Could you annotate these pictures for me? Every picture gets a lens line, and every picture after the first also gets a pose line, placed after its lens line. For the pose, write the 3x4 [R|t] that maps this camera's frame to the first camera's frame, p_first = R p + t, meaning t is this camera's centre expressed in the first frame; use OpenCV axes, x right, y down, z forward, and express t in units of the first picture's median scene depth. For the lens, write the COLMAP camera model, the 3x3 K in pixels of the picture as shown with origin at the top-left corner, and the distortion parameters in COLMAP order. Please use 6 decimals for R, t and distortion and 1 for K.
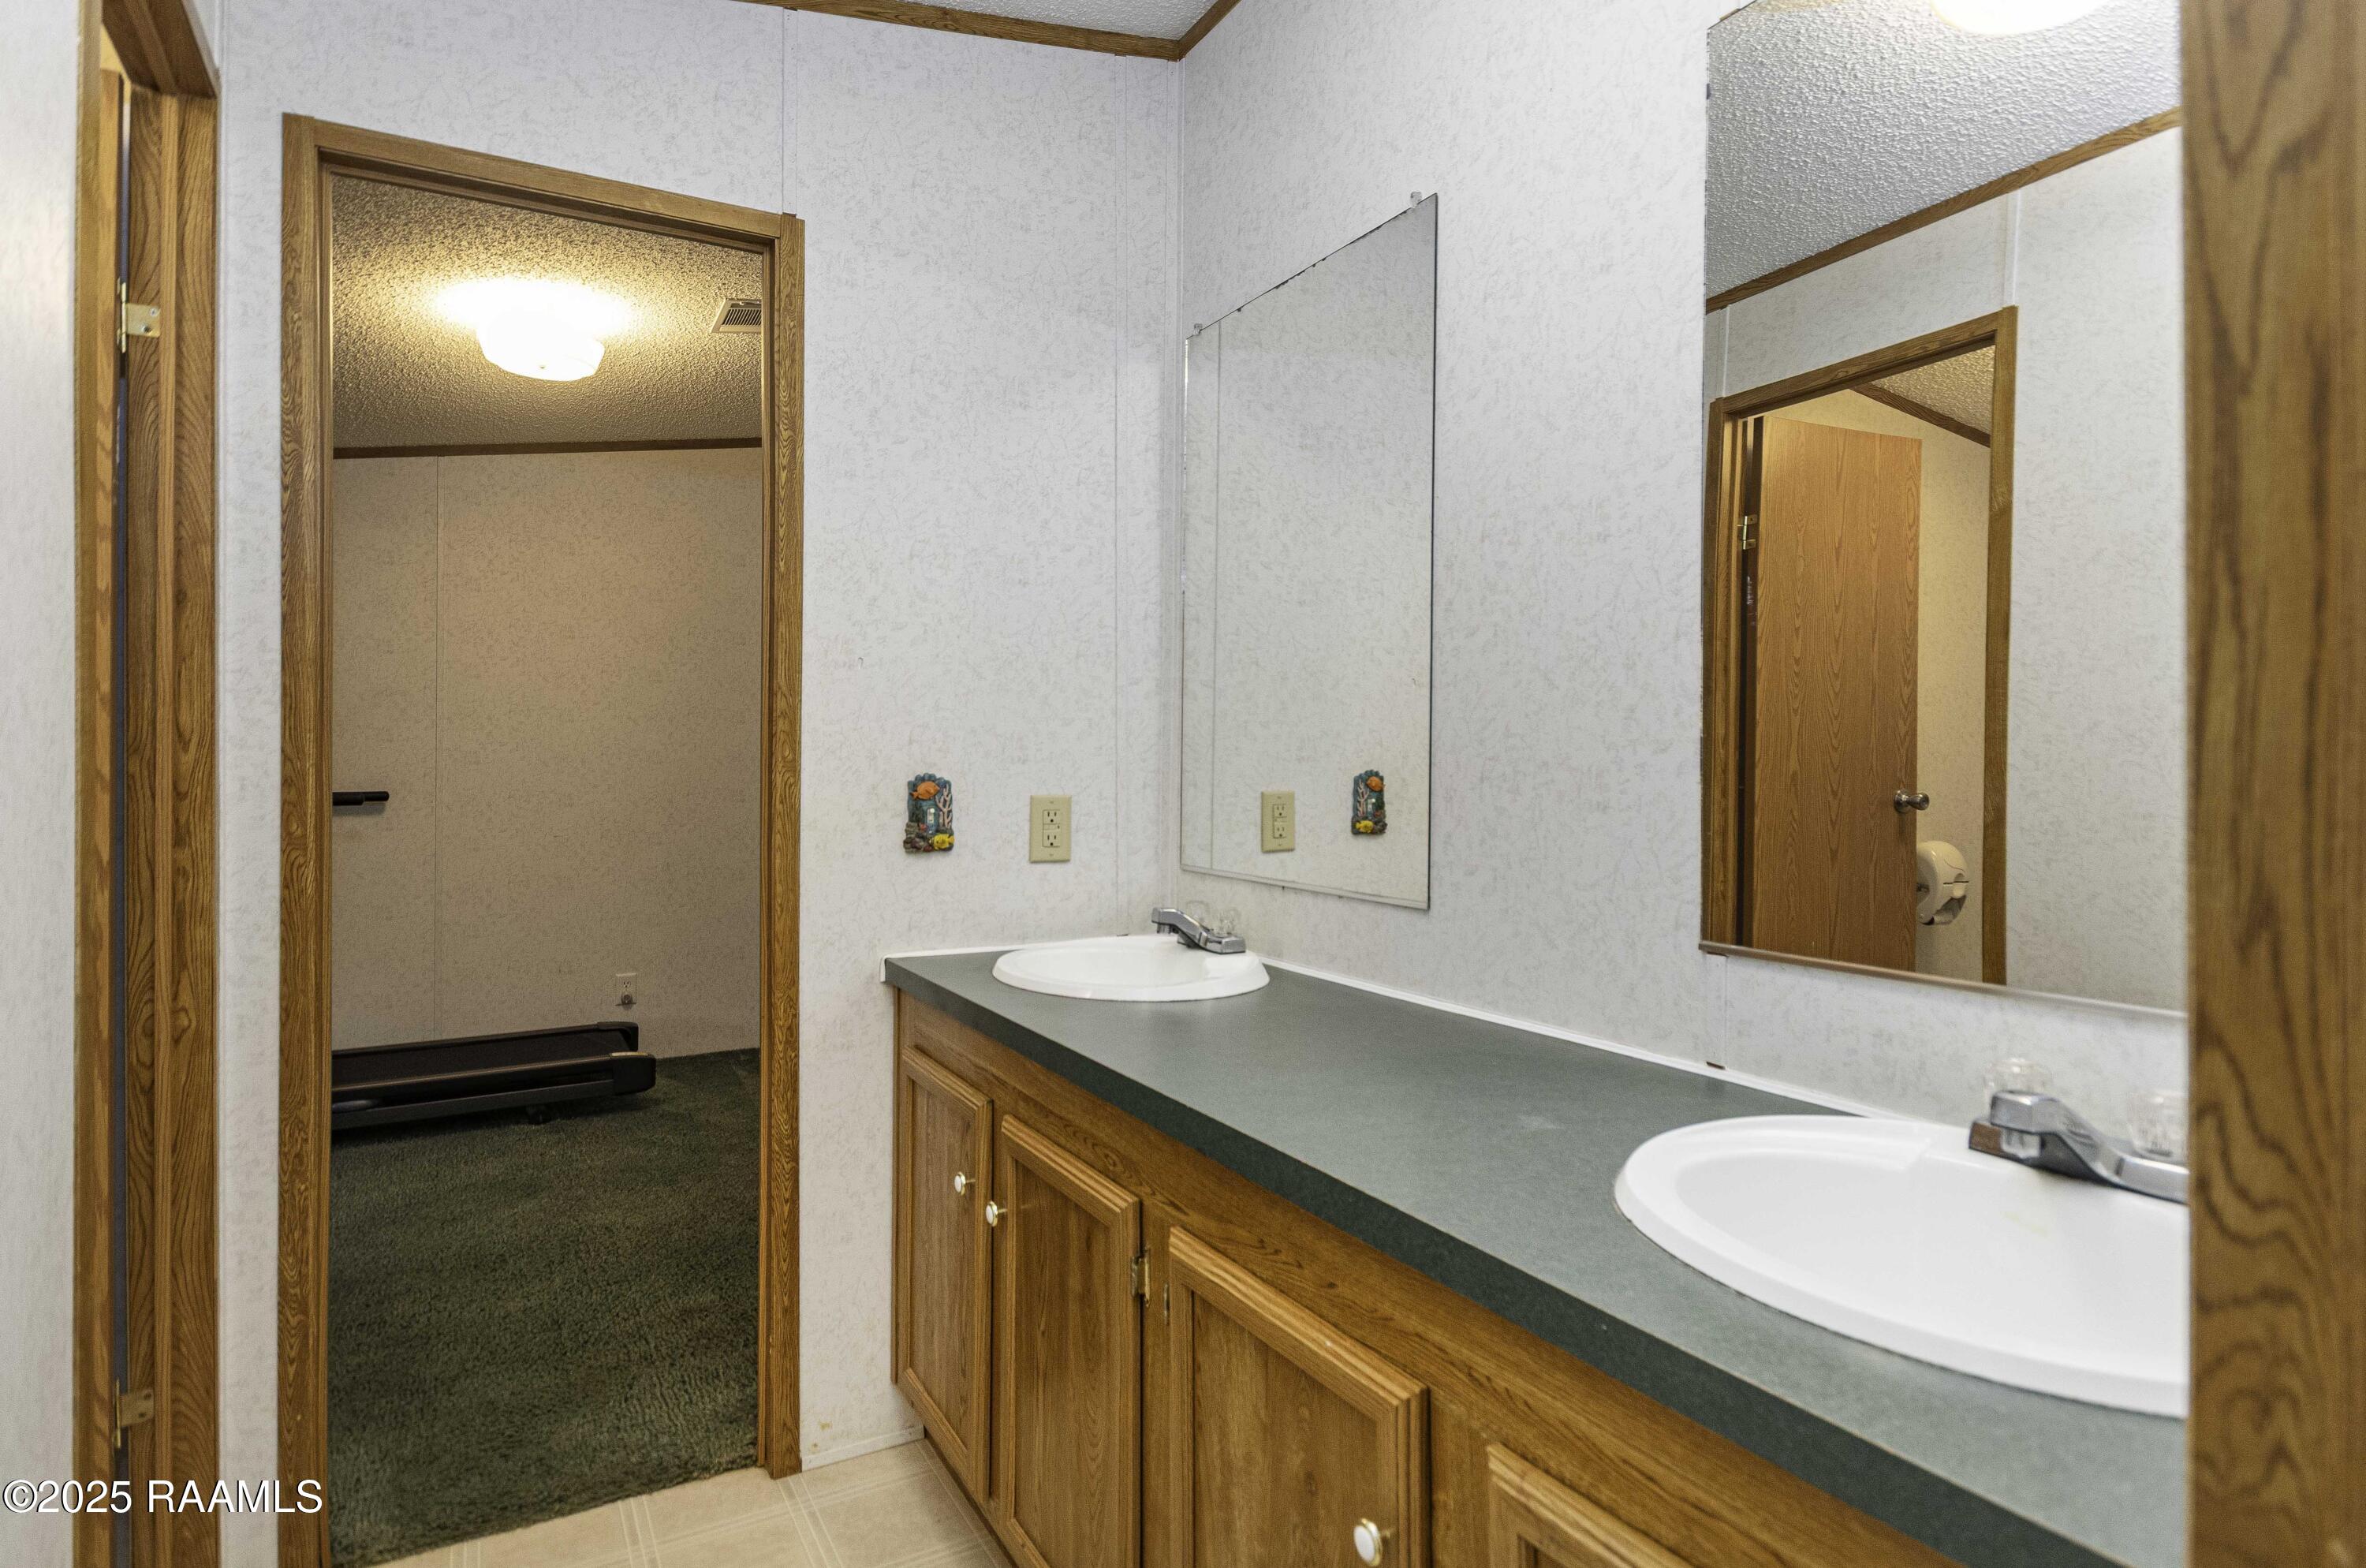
lens RADIAL K [[1349.3, 0, 1181.1], [0, 1349.3, 775.7], [0, 0, 1]] dist [0.001919, -0.001664]
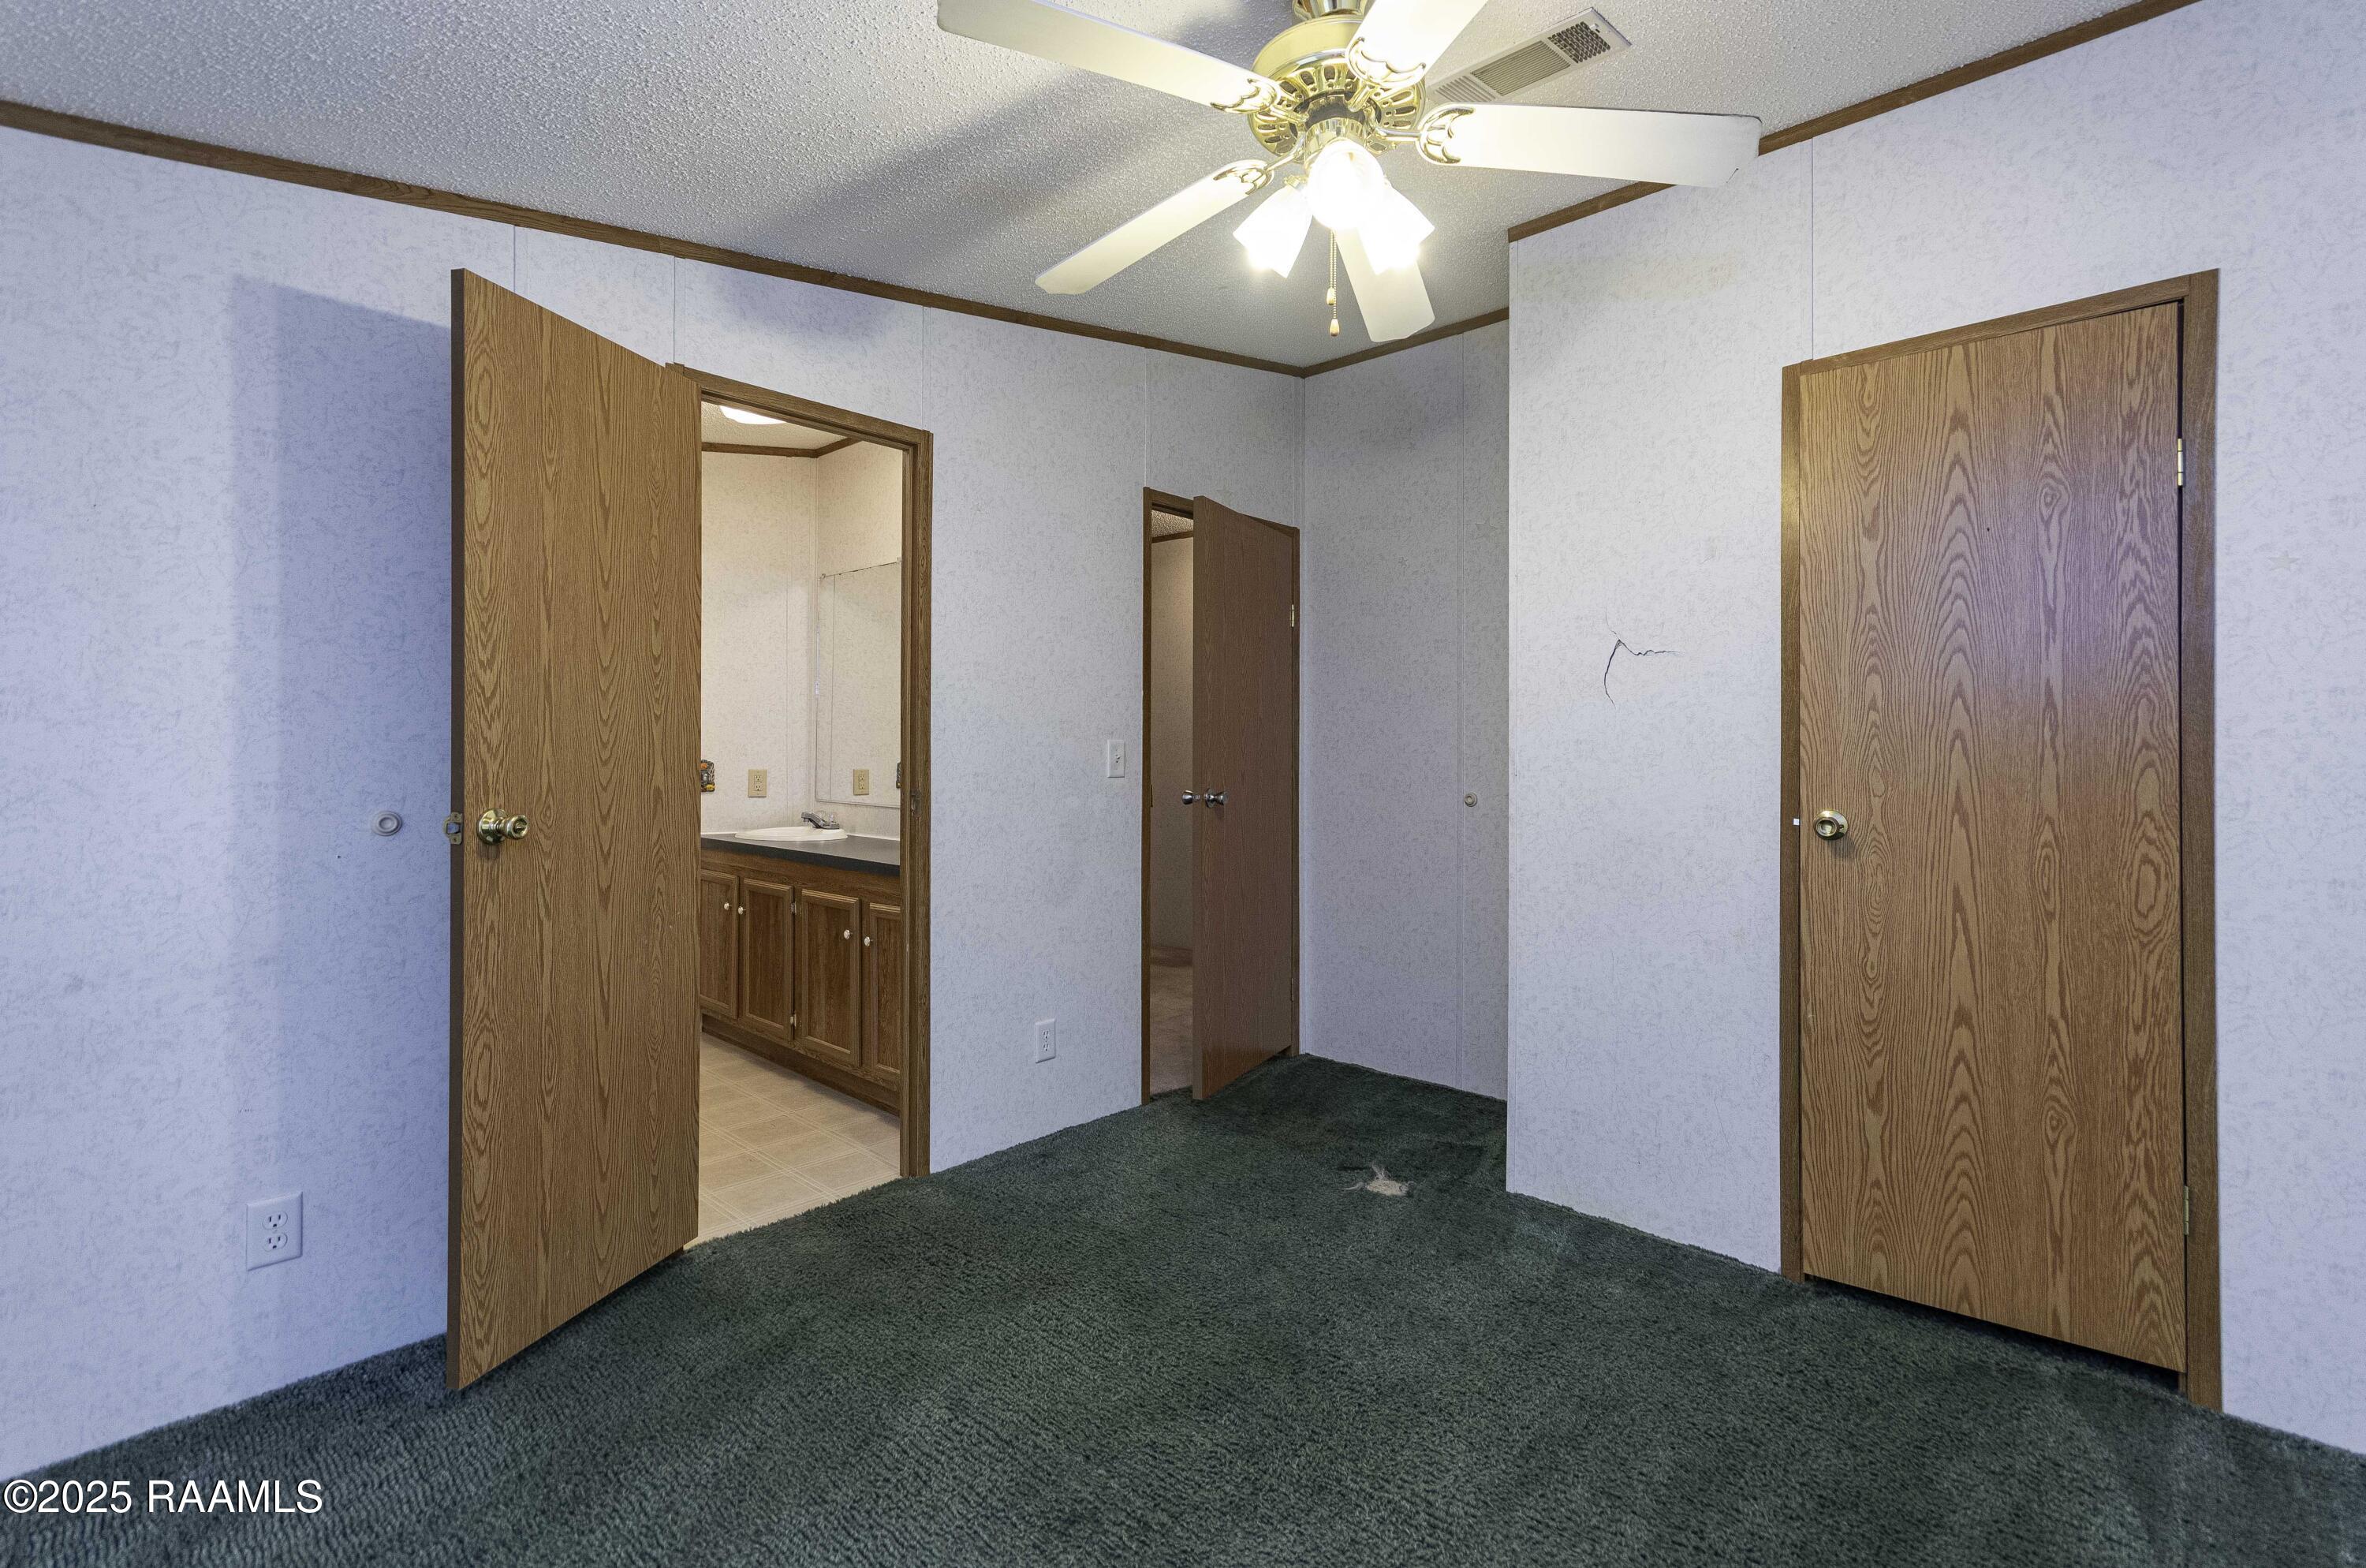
lens RADIAL K [[1055.1, 0, 1183.4], [0, 1055.1, 781.6], [0, 0, 1]] dist [0.019545, -0.000283]
pose [[0.953477, 0.001989, 0.301459, 0.064210], [-0.005736, 0.999917, 0.011543, 0.011394], [-0.301411, -0.012735, 0.953409, -1.146428]]
